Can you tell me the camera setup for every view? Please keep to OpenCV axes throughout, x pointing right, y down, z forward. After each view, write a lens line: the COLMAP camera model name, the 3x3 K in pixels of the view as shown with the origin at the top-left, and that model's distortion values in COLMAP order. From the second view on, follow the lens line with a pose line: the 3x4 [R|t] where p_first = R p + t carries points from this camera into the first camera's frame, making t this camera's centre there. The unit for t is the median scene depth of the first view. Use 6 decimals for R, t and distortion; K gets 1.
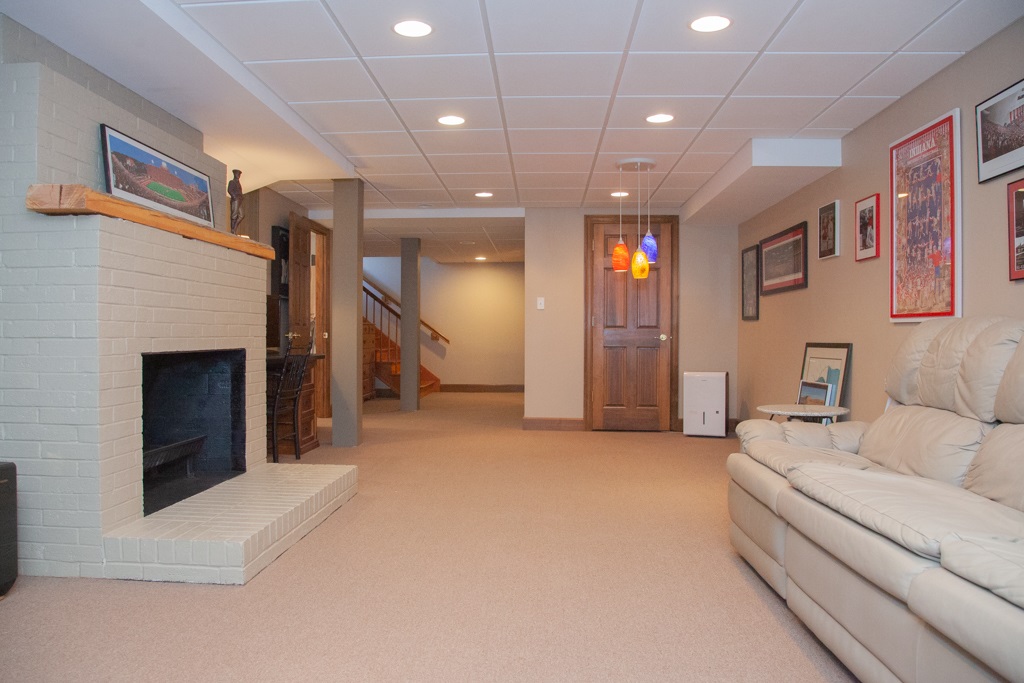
lens RADIAL K [[712.7, 0, 512.0], [0, 712.7, 341.5], [0, 0, 1]] dist [-0.129237, 0.077994]
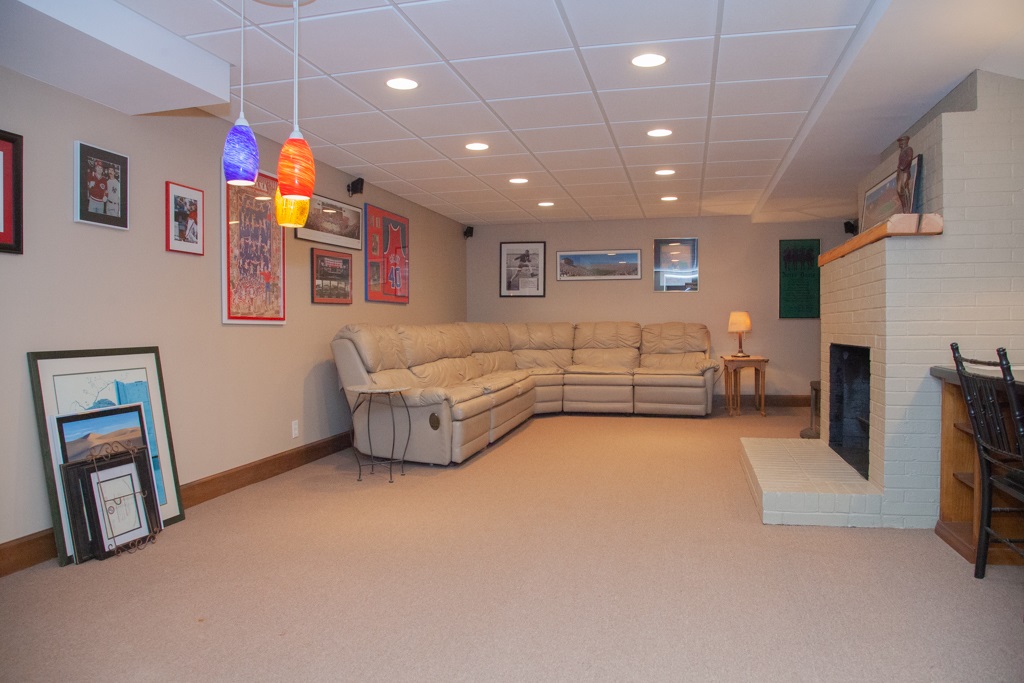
lens RADIAL K [[712.7, 0, 512.0], [0, 712.7, 341.5], [0, 0, 1]] dist [-0.129237, 0.077994]
pose [[-0.980067, -0.003237, 0.198642, -0.110394], [0.002553, 0.999579, 0.028886, -0.032526], [-0.198652, 0.028817, -0.979646, 2.156141]]
